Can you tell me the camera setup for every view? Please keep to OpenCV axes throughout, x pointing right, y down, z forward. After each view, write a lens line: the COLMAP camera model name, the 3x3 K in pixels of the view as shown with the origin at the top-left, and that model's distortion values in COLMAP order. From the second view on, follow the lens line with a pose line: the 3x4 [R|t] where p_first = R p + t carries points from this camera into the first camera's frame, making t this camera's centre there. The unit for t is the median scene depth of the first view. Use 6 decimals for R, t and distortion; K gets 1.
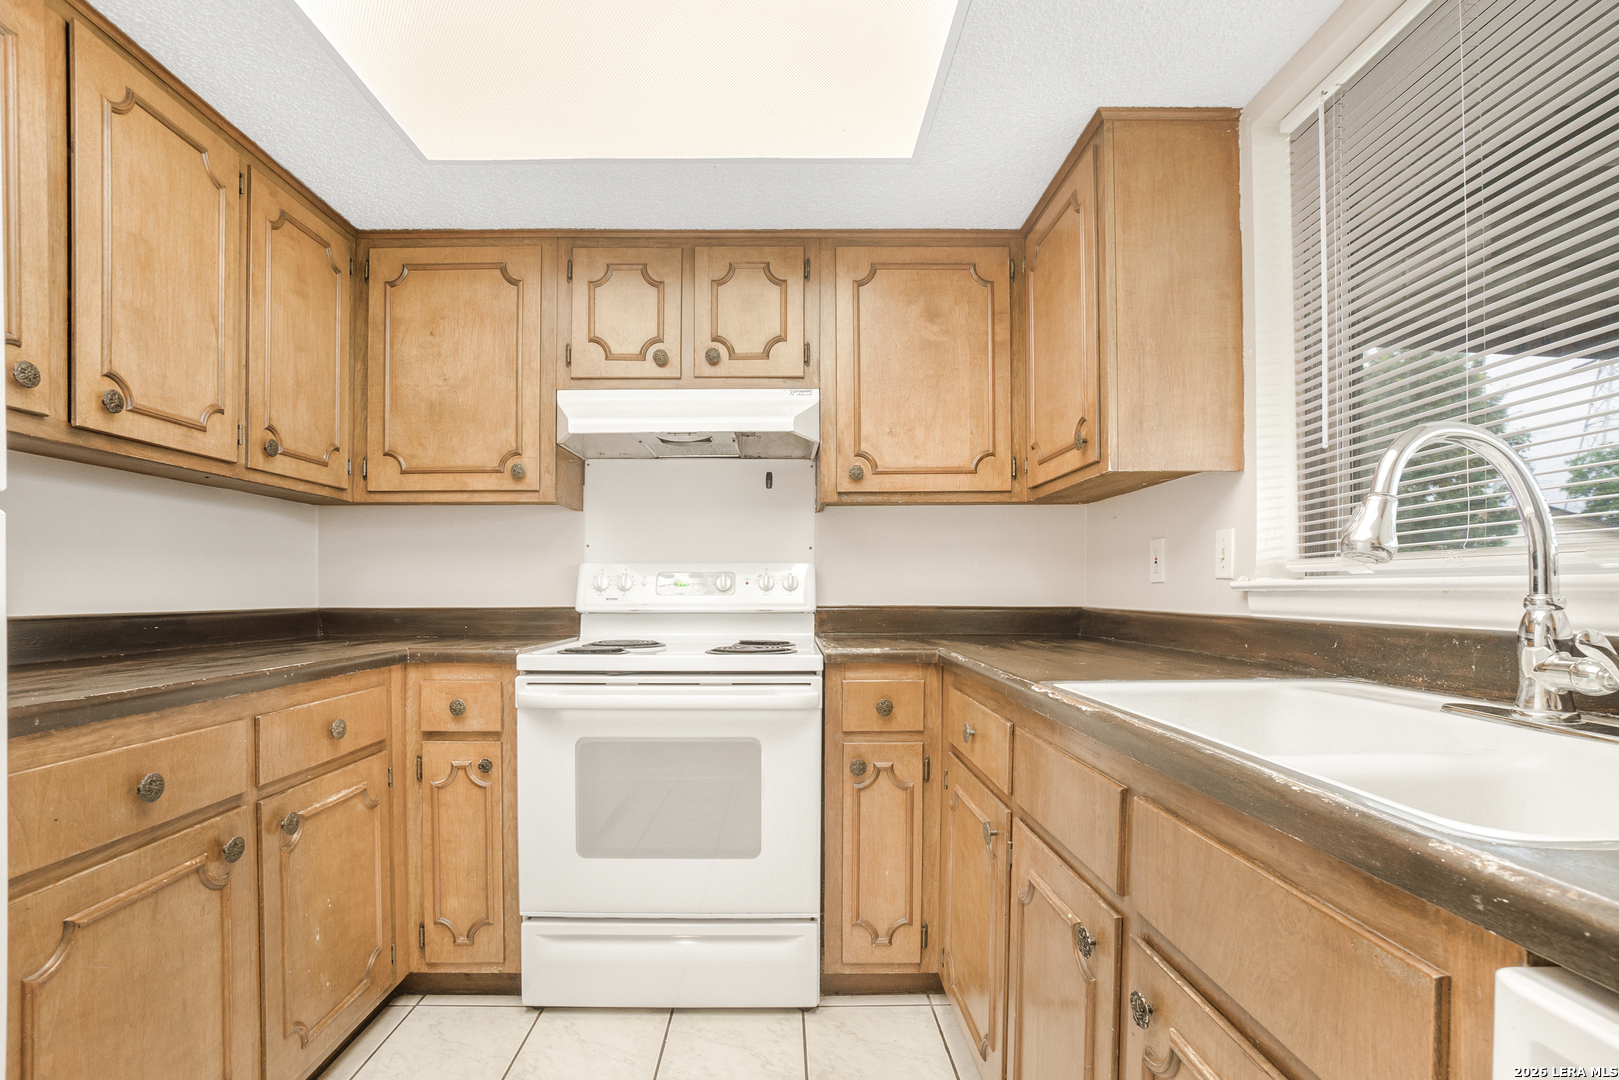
lens RADIAL K [[752.5, 0, 826.4], [0, 752.5, 613.6], [0, 0, 1]] dist [-0.066305, 0.029946]
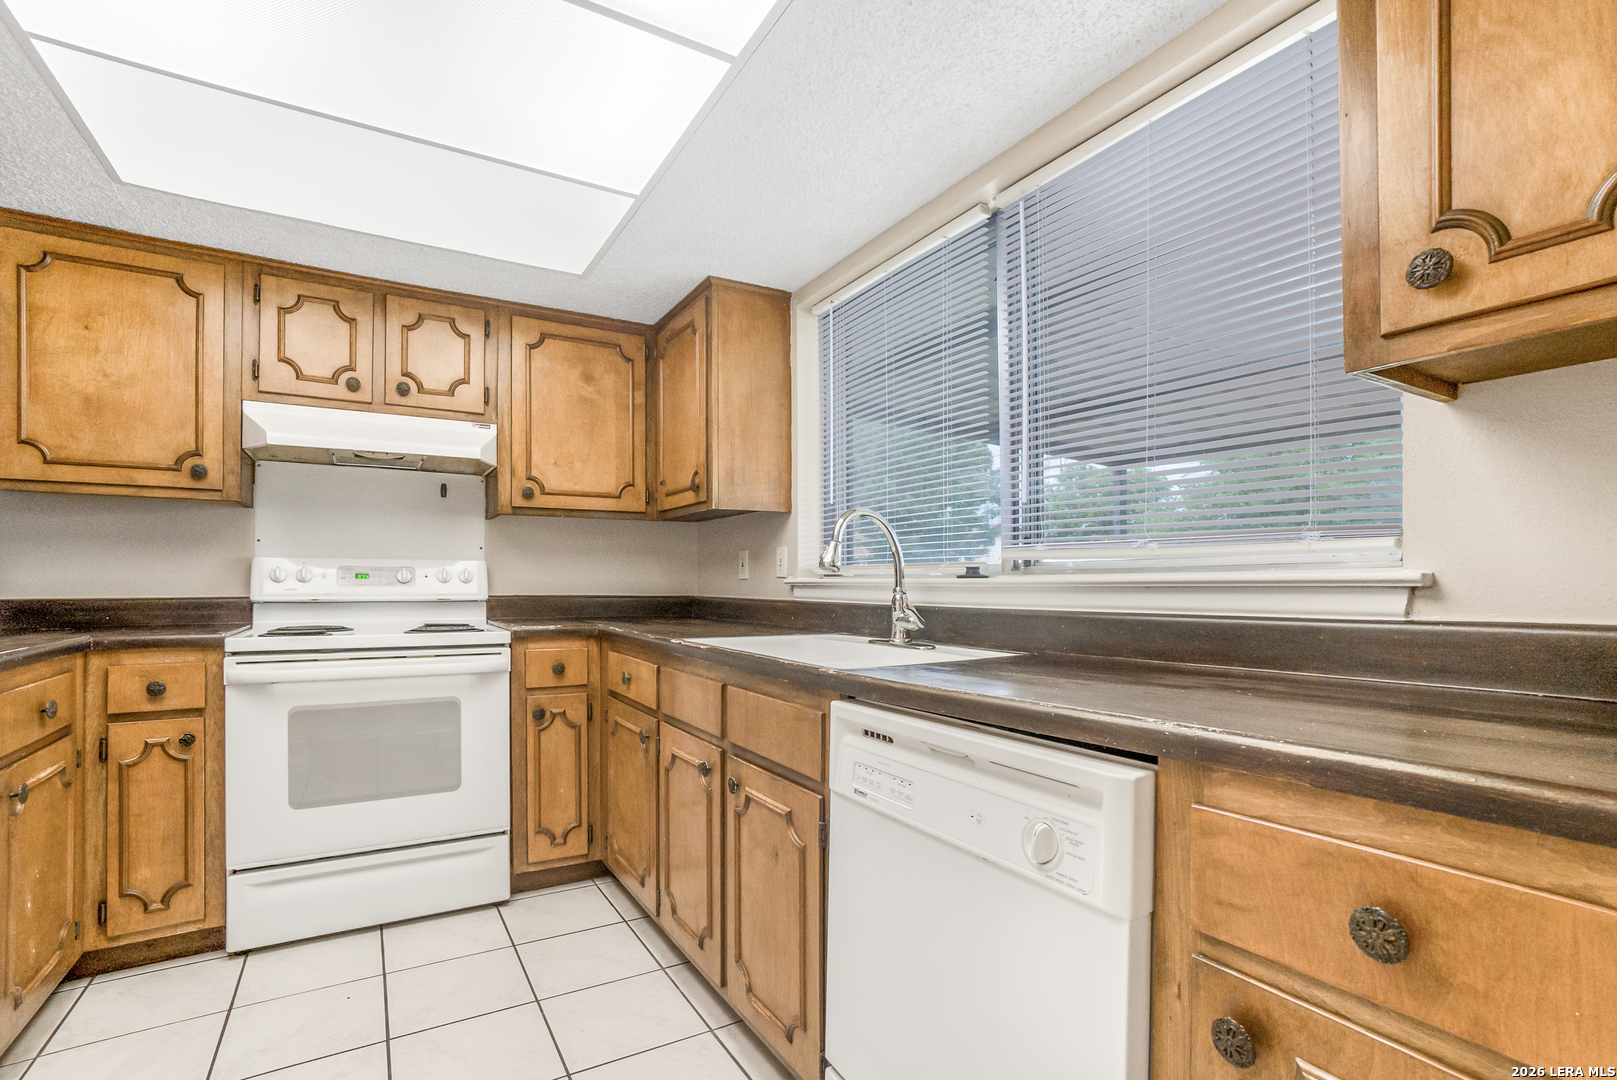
lens RADIAL K [[737.4, 0, 803.0], [0, 737.4, 593.1], [0, 0, 1]] dist [-0.019825, 0.000167]
pose [[0.883402, -0.002468, 0.468609, -0.152427], [0.009519, 0.999874, -0.012680, 0.008260], [-0.468519, 0.015663, 0.883315, -0.385841]]
